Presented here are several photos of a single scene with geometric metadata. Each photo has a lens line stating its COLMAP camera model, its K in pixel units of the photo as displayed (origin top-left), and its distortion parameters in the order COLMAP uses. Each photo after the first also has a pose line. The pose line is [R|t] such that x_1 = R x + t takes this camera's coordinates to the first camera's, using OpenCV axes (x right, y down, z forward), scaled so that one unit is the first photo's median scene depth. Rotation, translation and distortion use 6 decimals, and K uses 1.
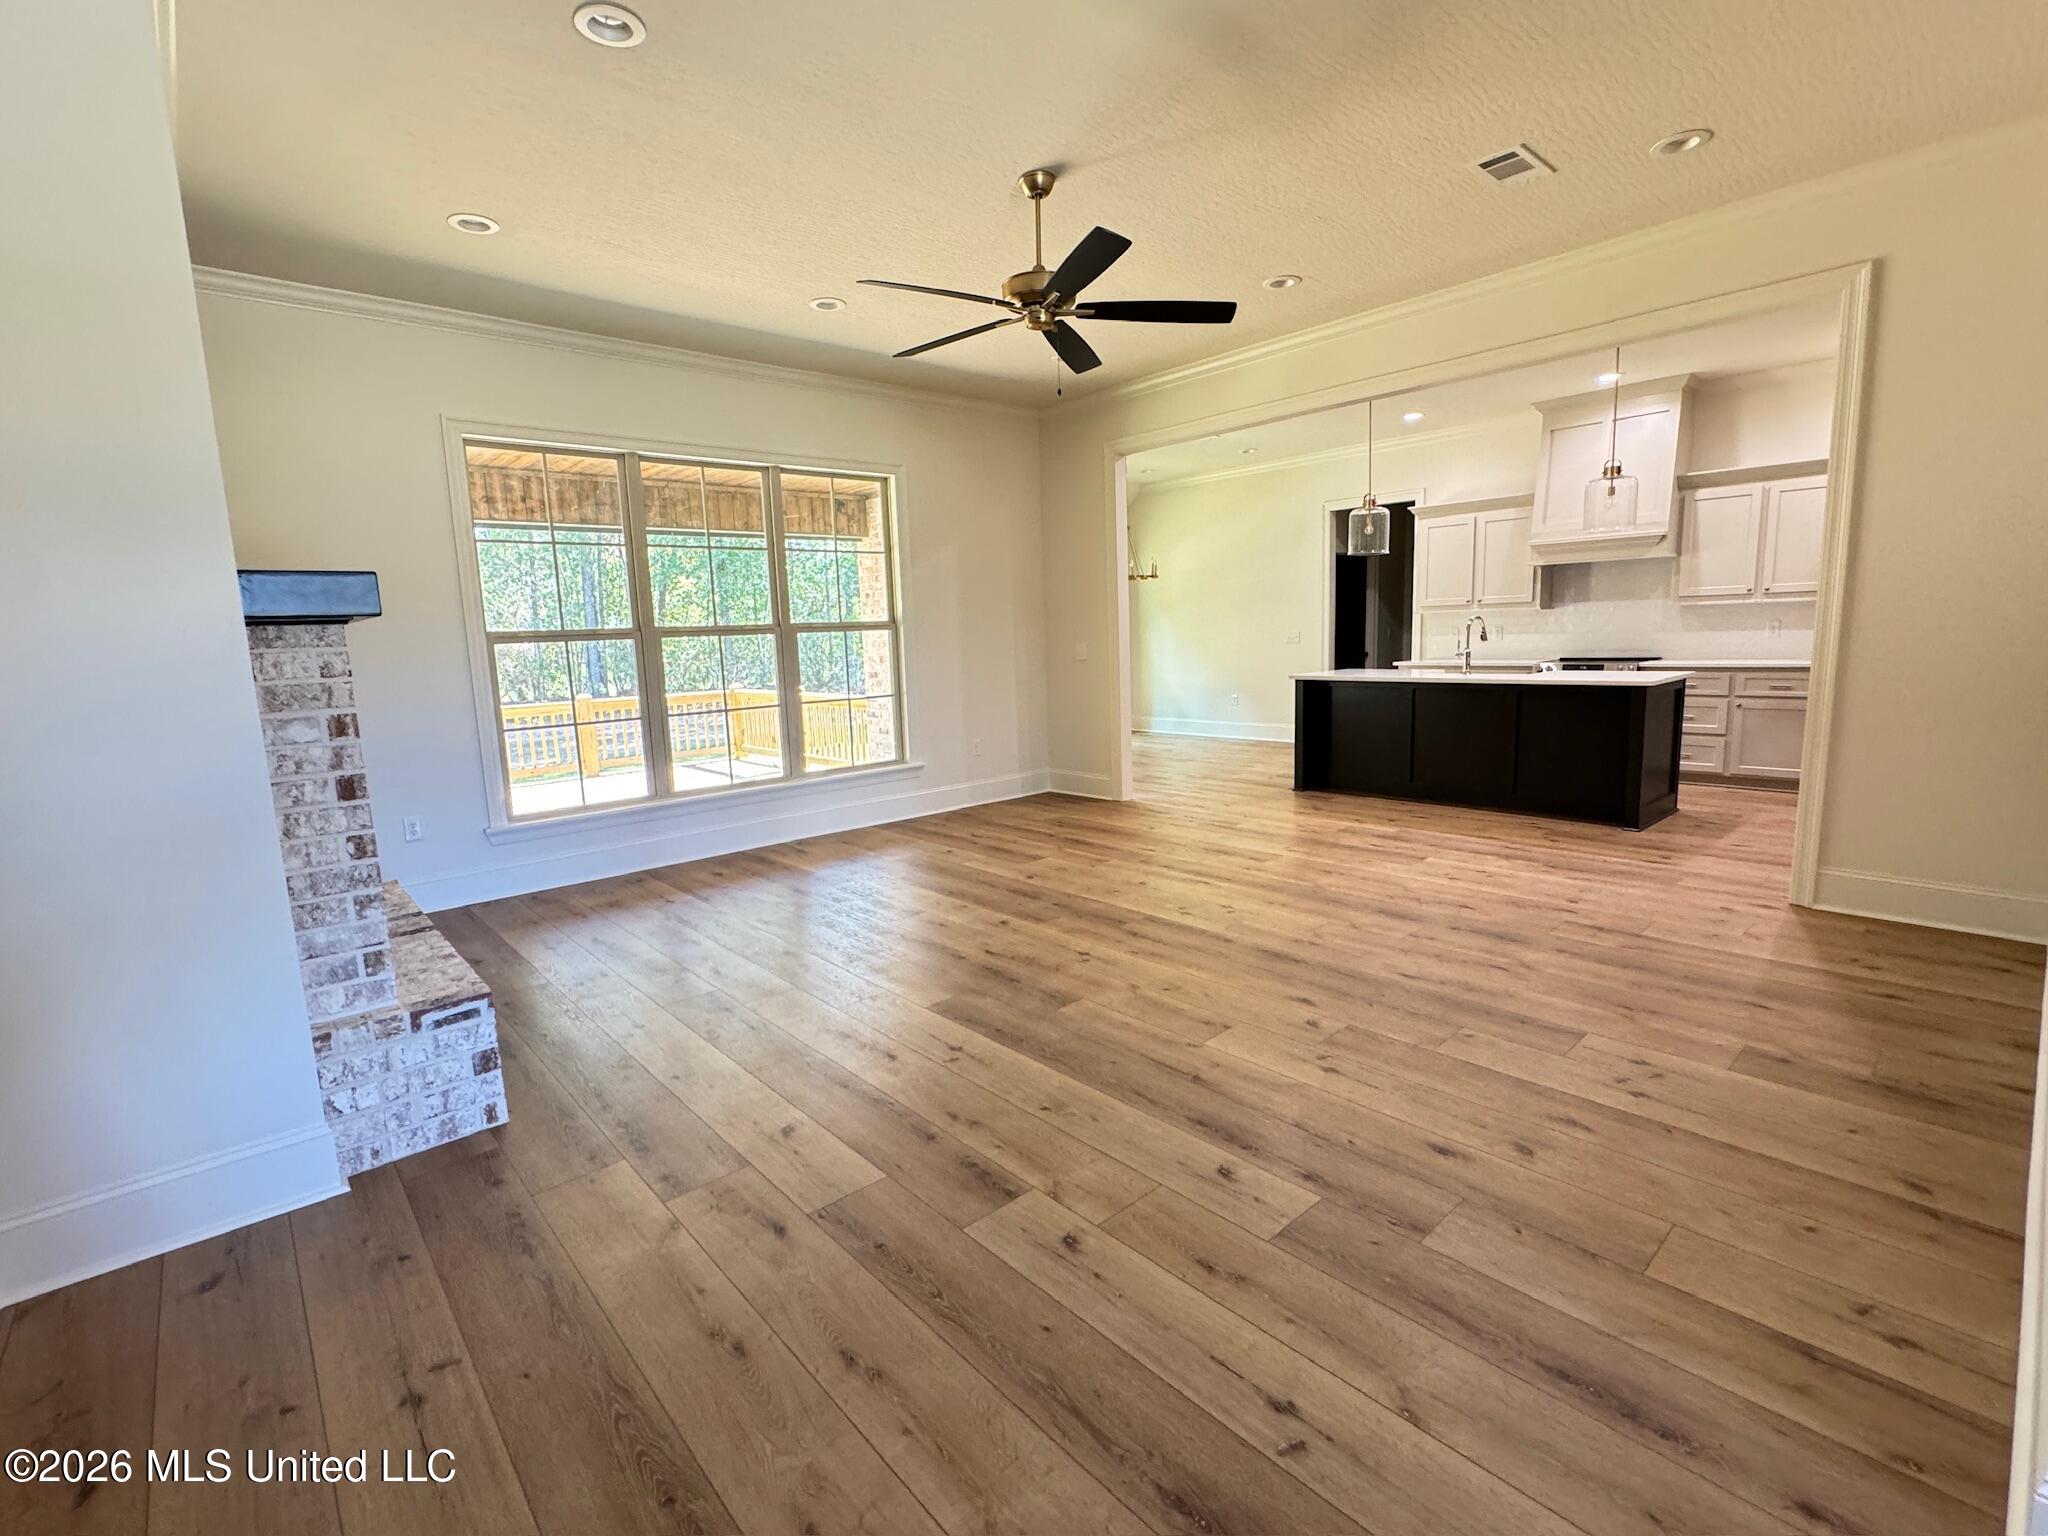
lens RADIAL K [[911.0, 0, 1024.0], [0, 911.0, 768.0], [0, 0, 1]] dist [0.001567, 0.000305]
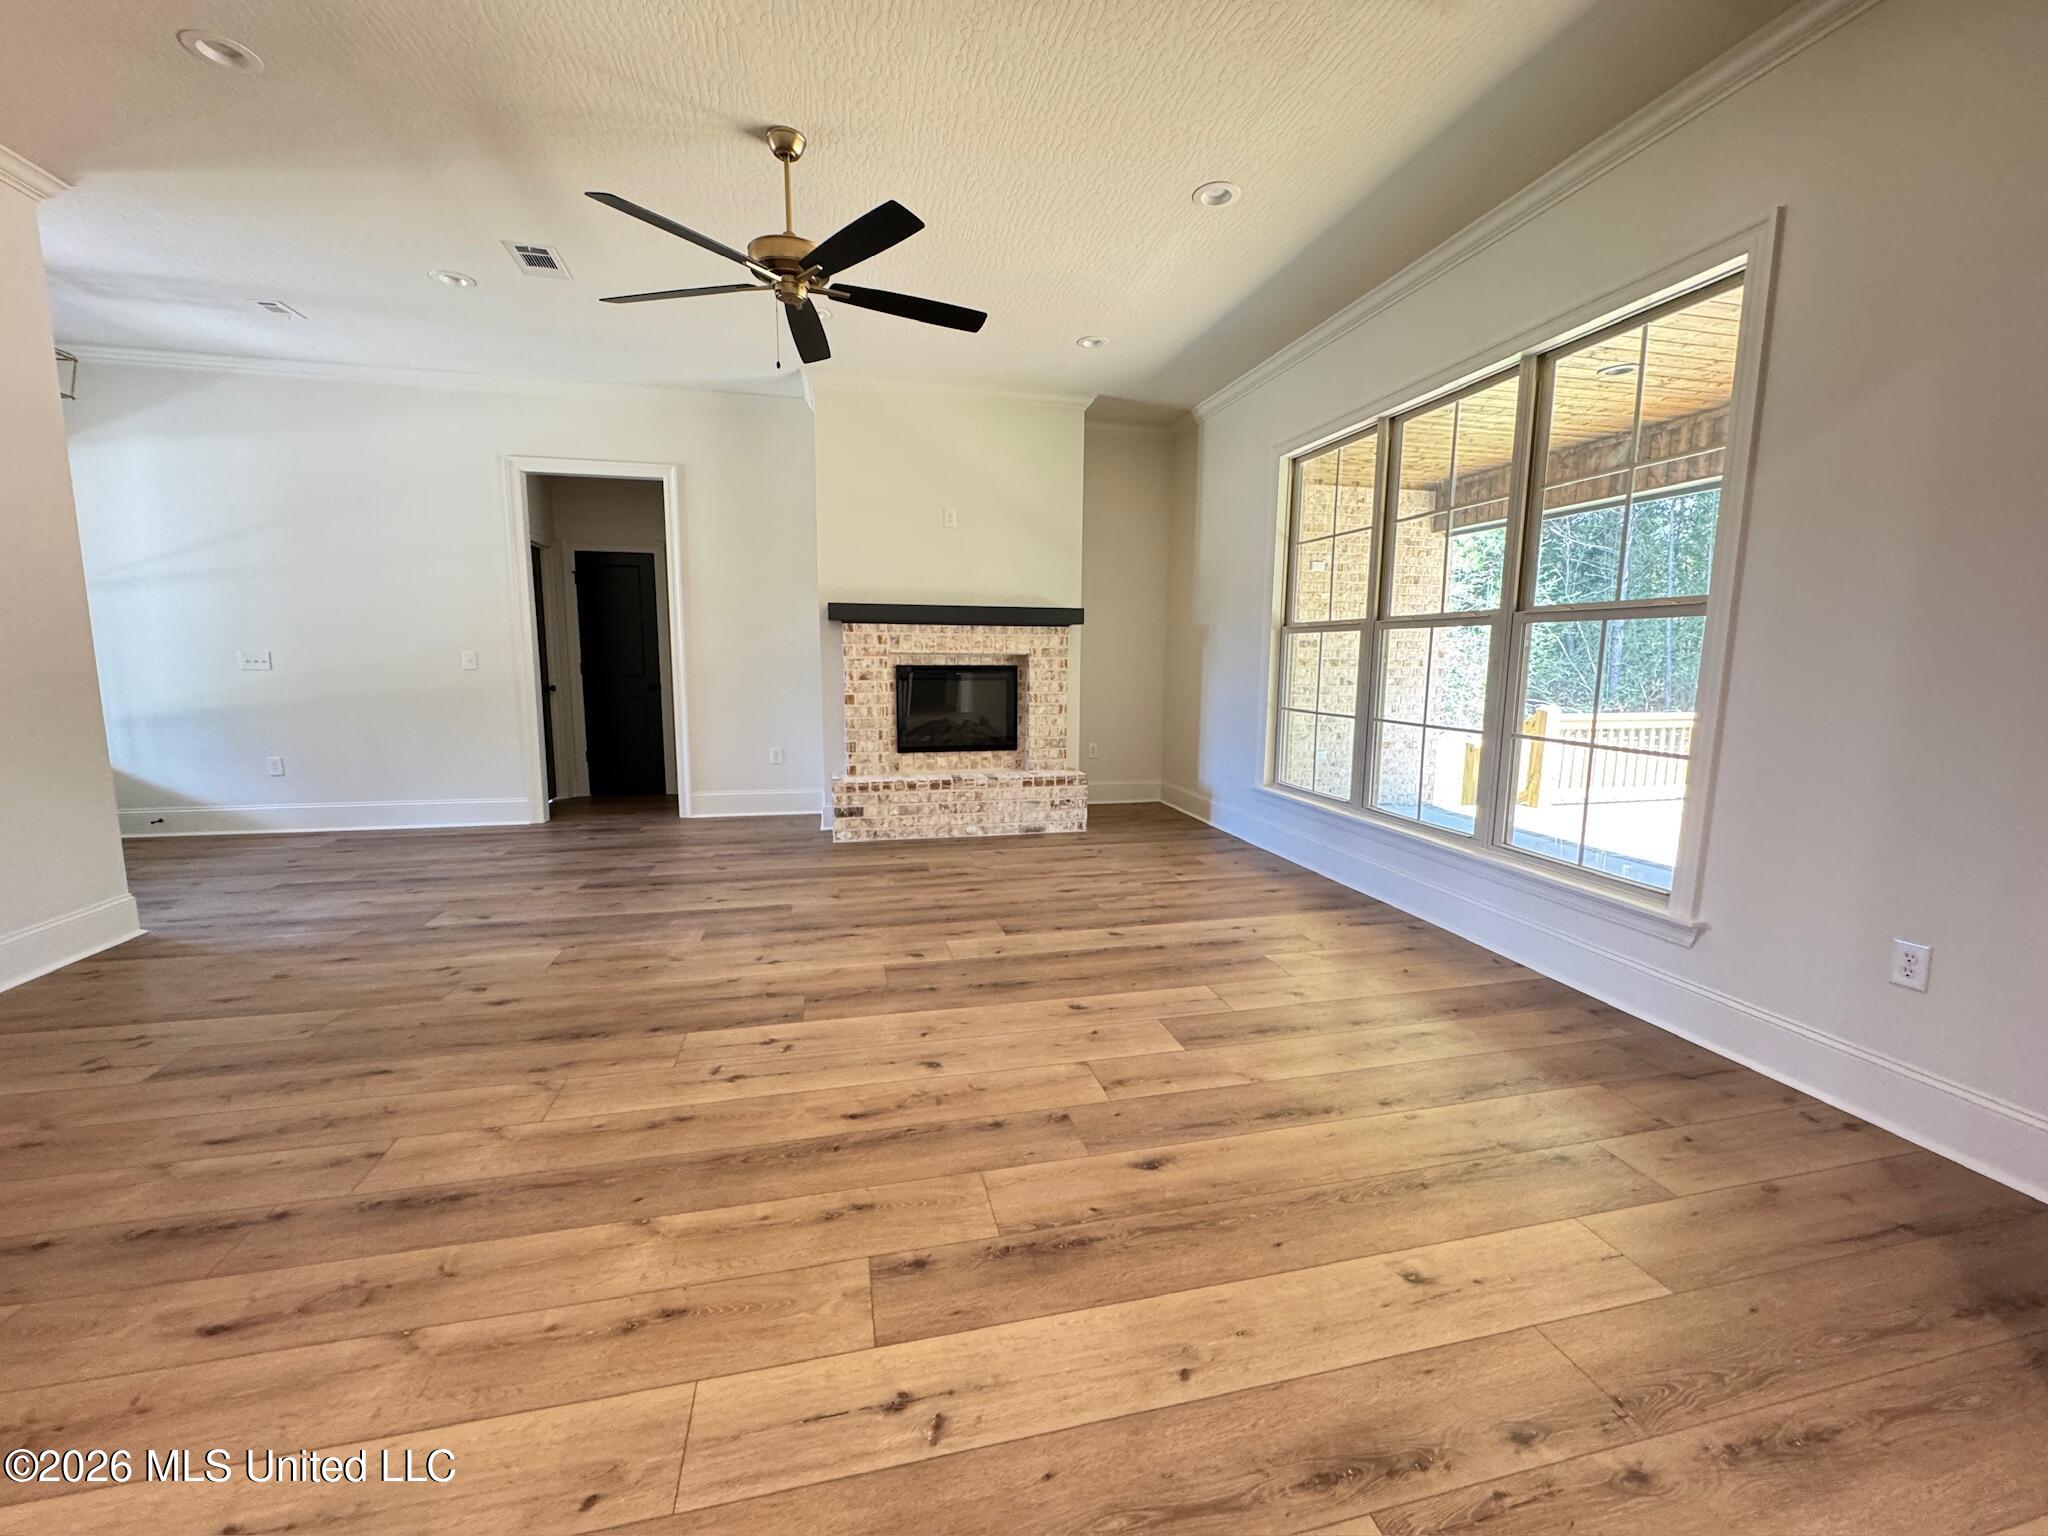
lens RADIAL K [[819.1, 0, 1024.0], [0, 819.1, 768.0], [0, 0, 1]] dist [-0.002842, 0.000055]
pose [[-0.472080, 0.151473, -0.868445, 0.641211], [-0.124600, 0.963773, 0.235831, -0.221960], [0.872706, 0.219539, -0.436104, 1.519749]]
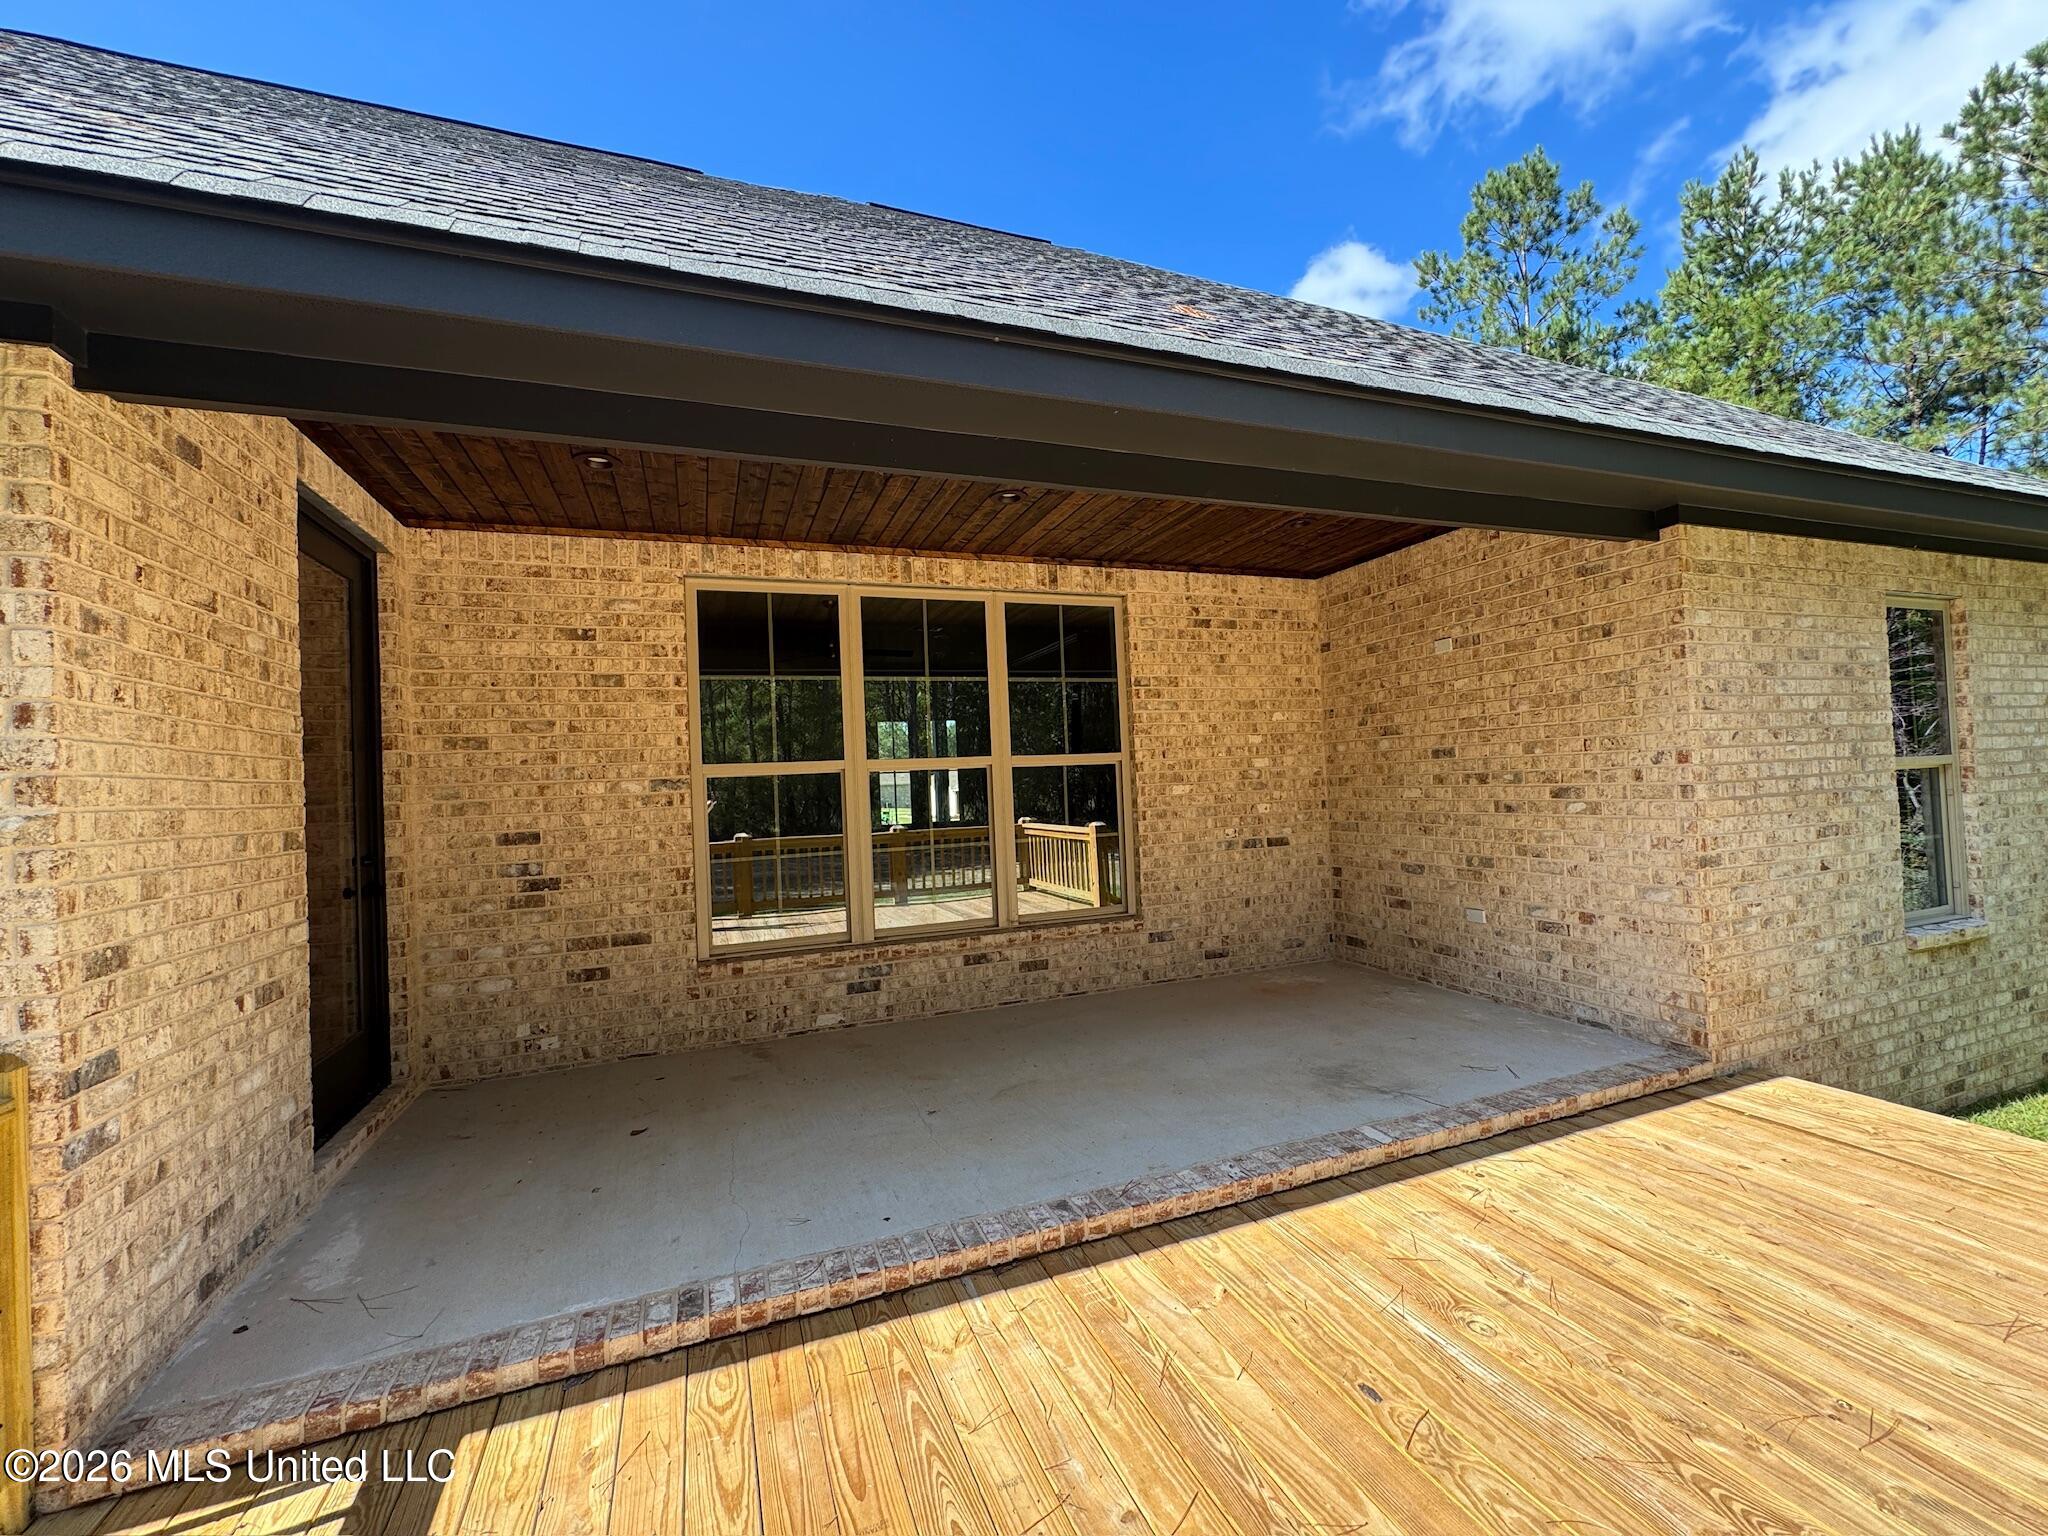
lens RADIAL K [[843.8, 0, 1029.6], [0, 843.8, 764.9], [0, 0, 1]] dist [-0.001341, -0.000267]
pose [[-0.936015, 0.082530, 0.342146, -1.080266], [0.127002, 0.985824, 0.109647, -0.345381], [-0.328246, 0.146084, -0.933228, 2.649268]]
